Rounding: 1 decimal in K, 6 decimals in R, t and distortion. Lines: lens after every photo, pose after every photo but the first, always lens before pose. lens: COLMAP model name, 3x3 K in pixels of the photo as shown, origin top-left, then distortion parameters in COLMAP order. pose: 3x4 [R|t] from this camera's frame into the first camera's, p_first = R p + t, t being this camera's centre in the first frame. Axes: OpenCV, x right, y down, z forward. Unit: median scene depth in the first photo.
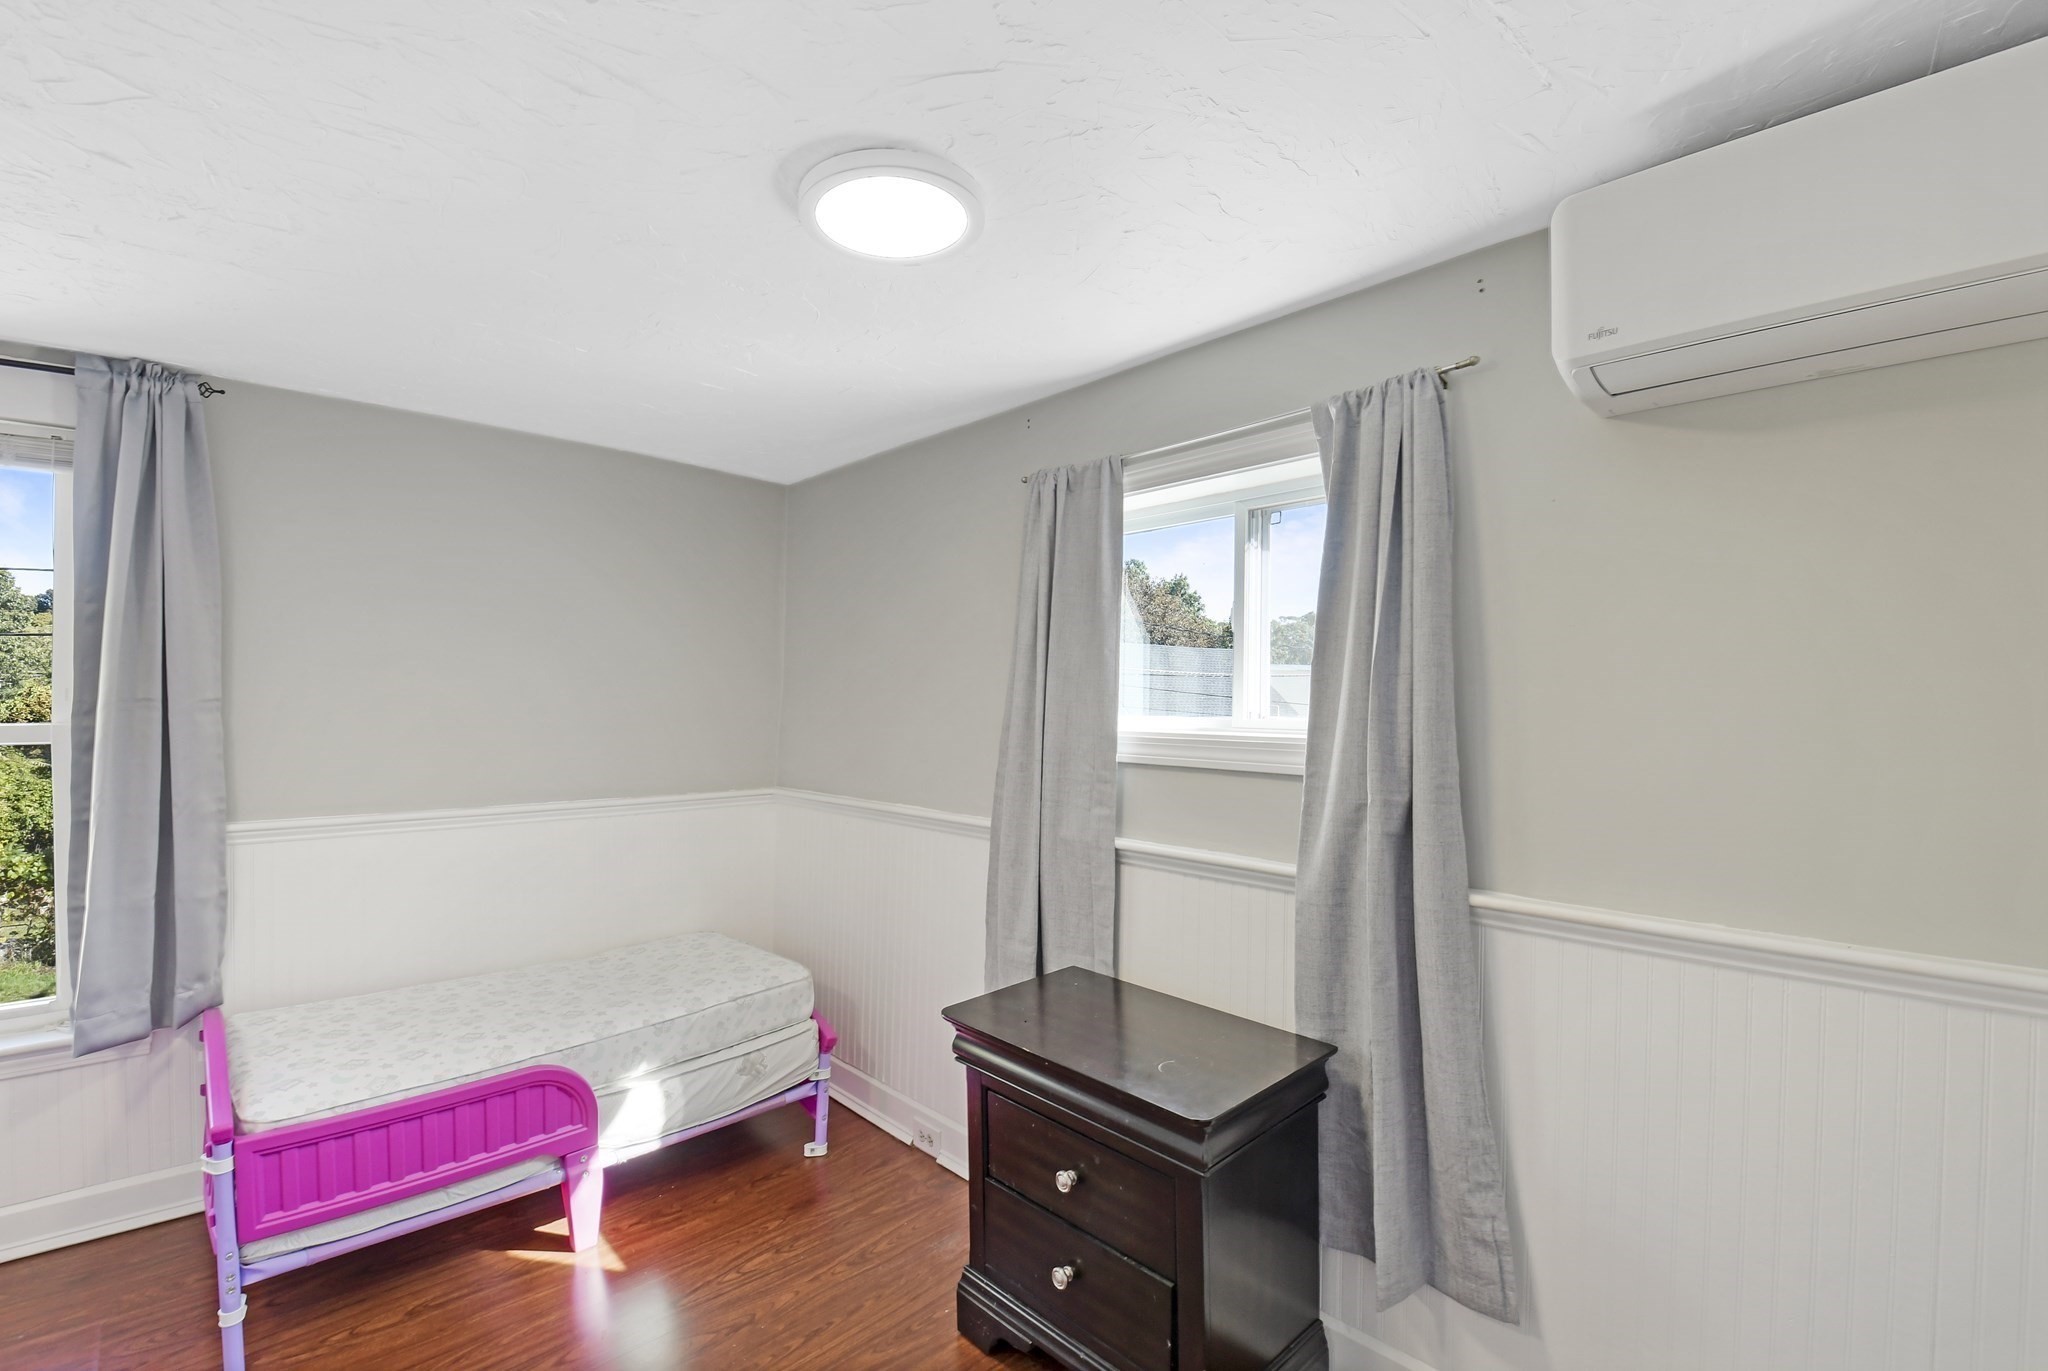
lens RADIAL K [[915.8, 0, 1024.5], [0, 915.8, 694.8], [0, 0, 1]] dist [0.011971, -0.023889]
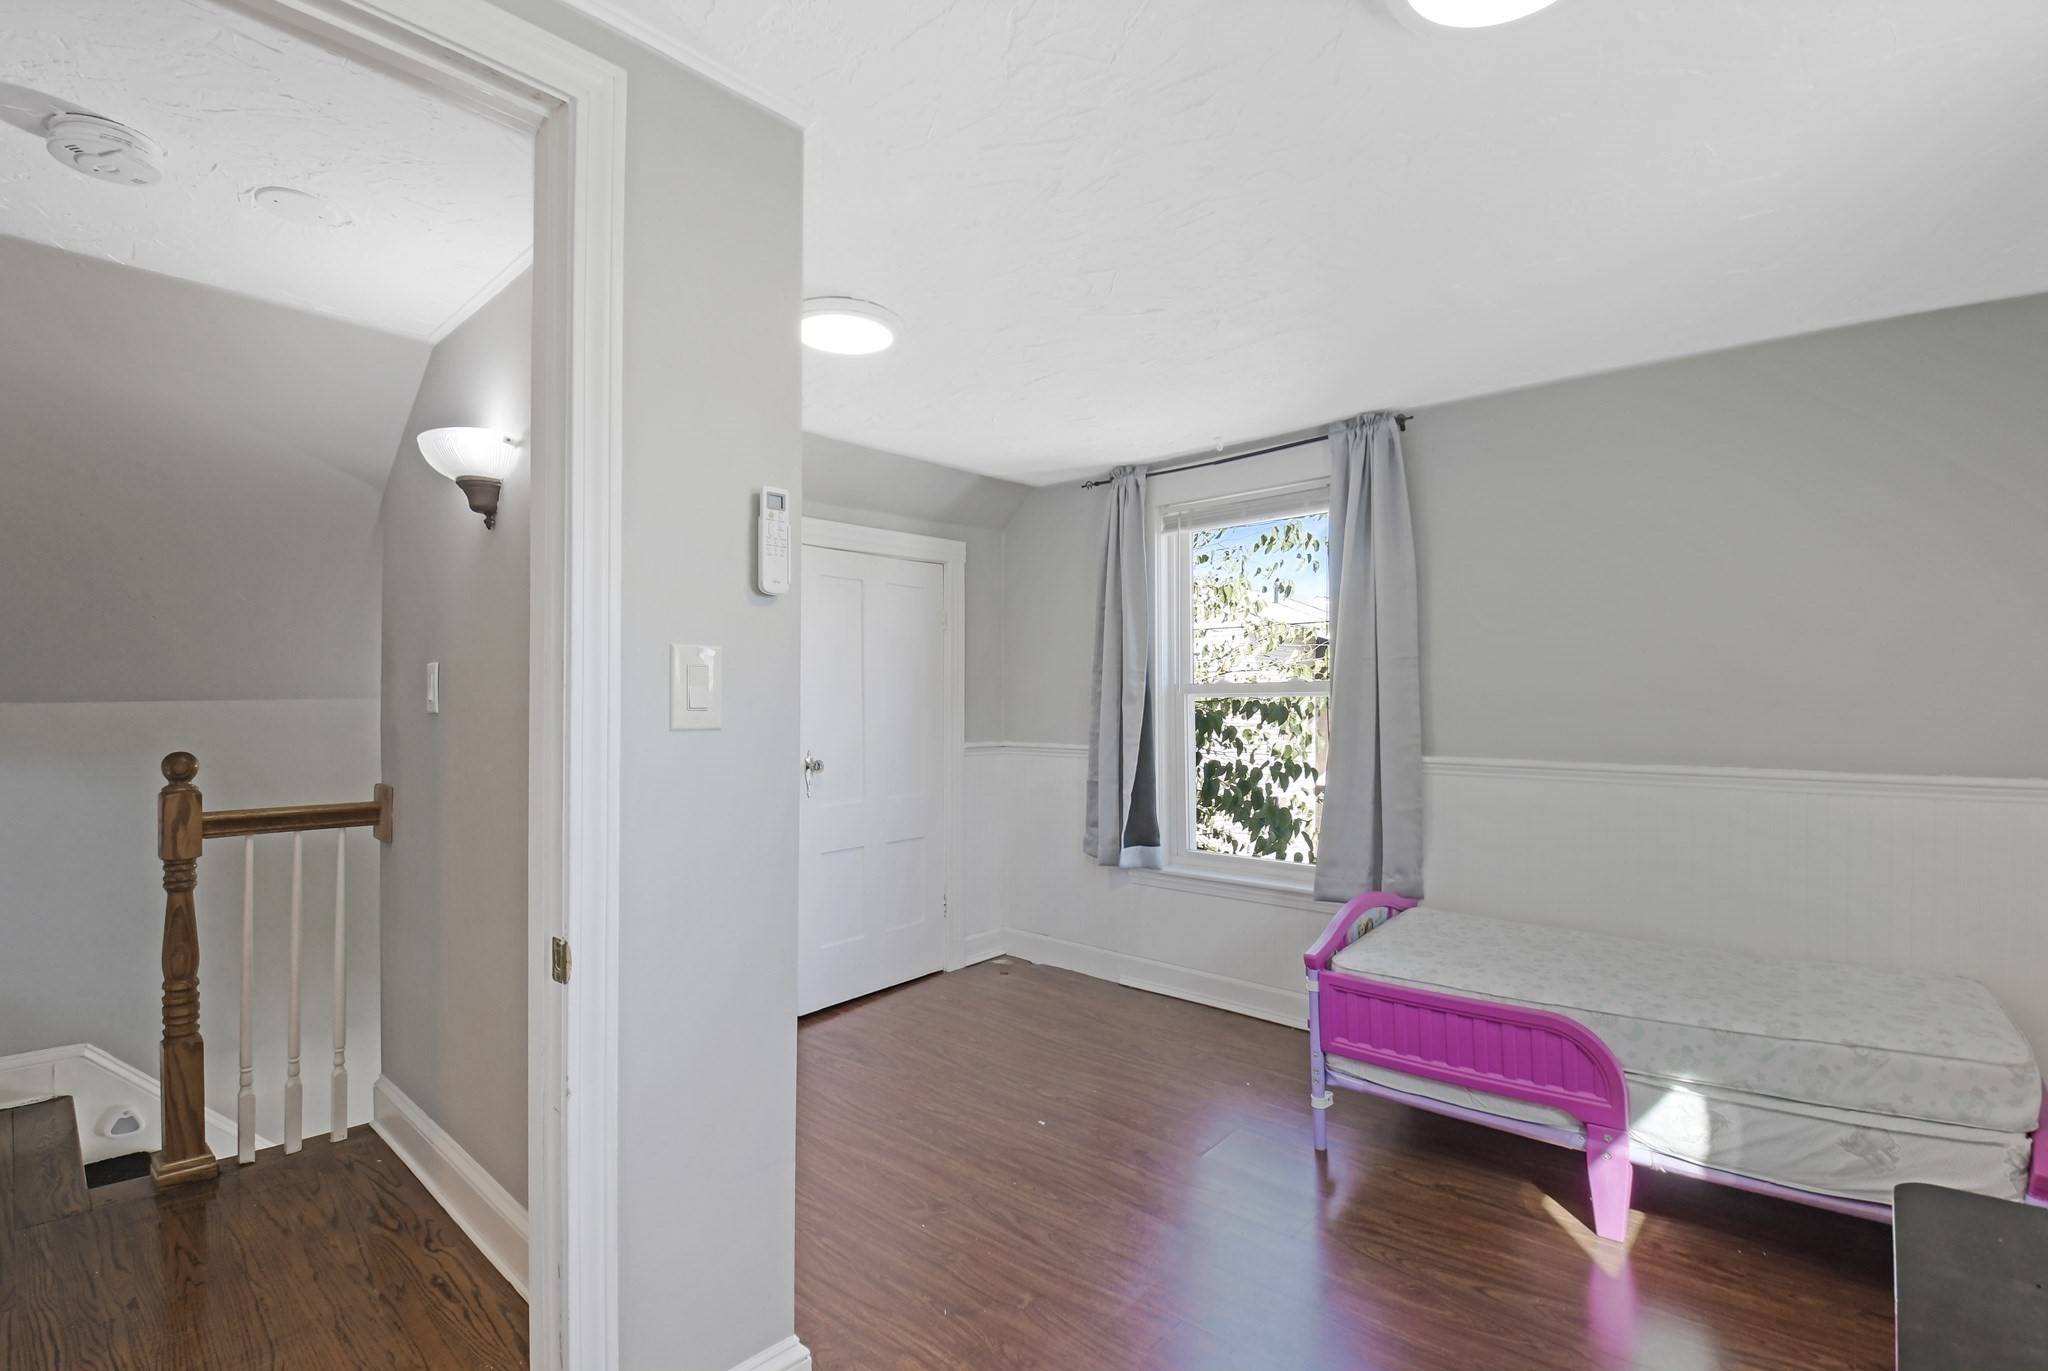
lens RADIAL K [[915.8, 0, 1024.5], [0, 915.8, 694.8], [0, 0, 1]] dist [0.011971, -0.023889]
pose [[0.123695, -0.010327, -0.992267, 0.342976], [0.000409, 0.999946, -0.010356, 0.073530], [0.992320, 0.000876, 0.123693, 0.305464]]
